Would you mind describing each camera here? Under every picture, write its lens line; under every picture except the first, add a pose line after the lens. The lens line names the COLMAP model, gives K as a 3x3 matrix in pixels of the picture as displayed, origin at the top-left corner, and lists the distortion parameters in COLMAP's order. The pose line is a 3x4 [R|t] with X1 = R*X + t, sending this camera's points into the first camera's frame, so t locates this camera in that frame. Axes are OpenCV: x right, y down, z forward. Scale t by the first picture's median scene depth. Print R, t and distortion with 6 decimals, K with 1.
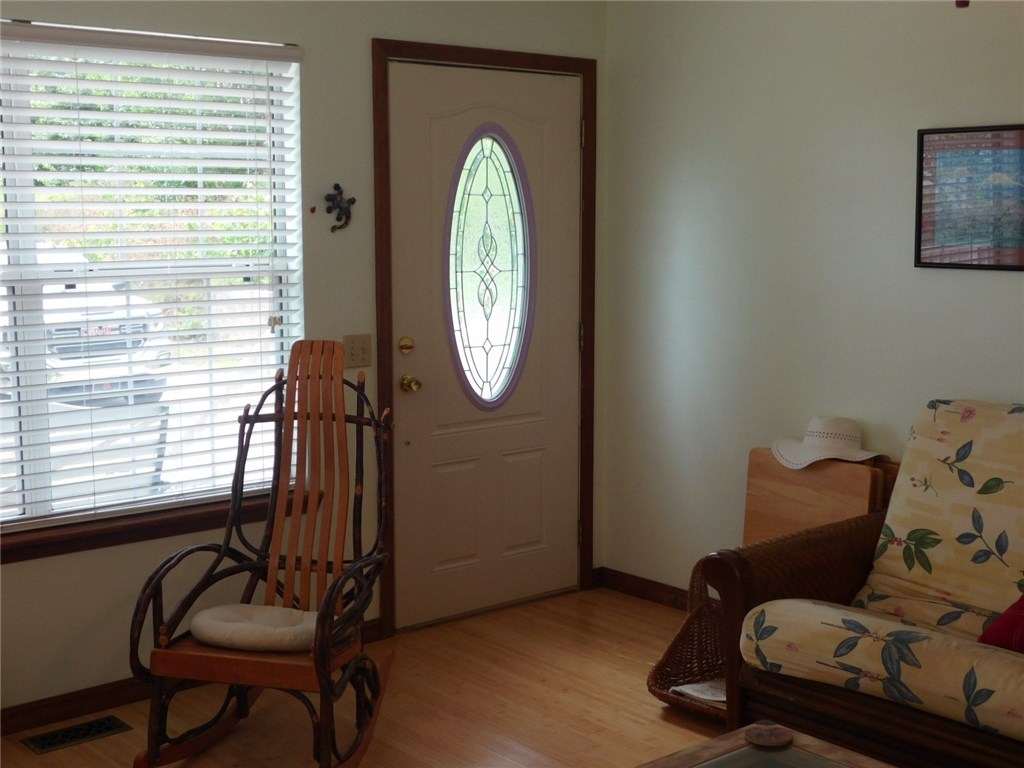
lens RADIAL K [[1374.7, 0, 512.0], [0, 1374.7, 385.2], [0, 0, 1]] dist [0.020780, 0.000000]
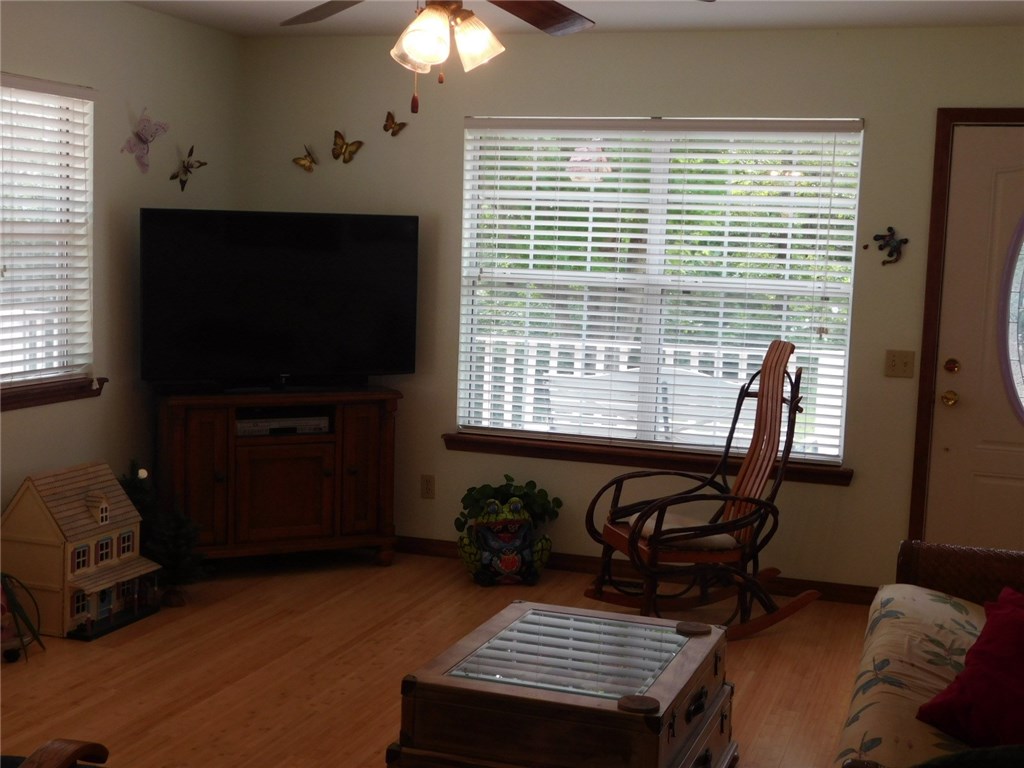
lens RADIAL K [[1374.7, 0, 512.1], [0, 1374.7, 383.3], [0, 0, 1]] dist [0.020780, 0.000000]
pose [[0.479506, 0.109163, -0.870723, 0.812978], [-0.153641, 0.987350, 0.039175, -0.003004], [0.863984, 0.114994, 0.490212, 0.110964]]
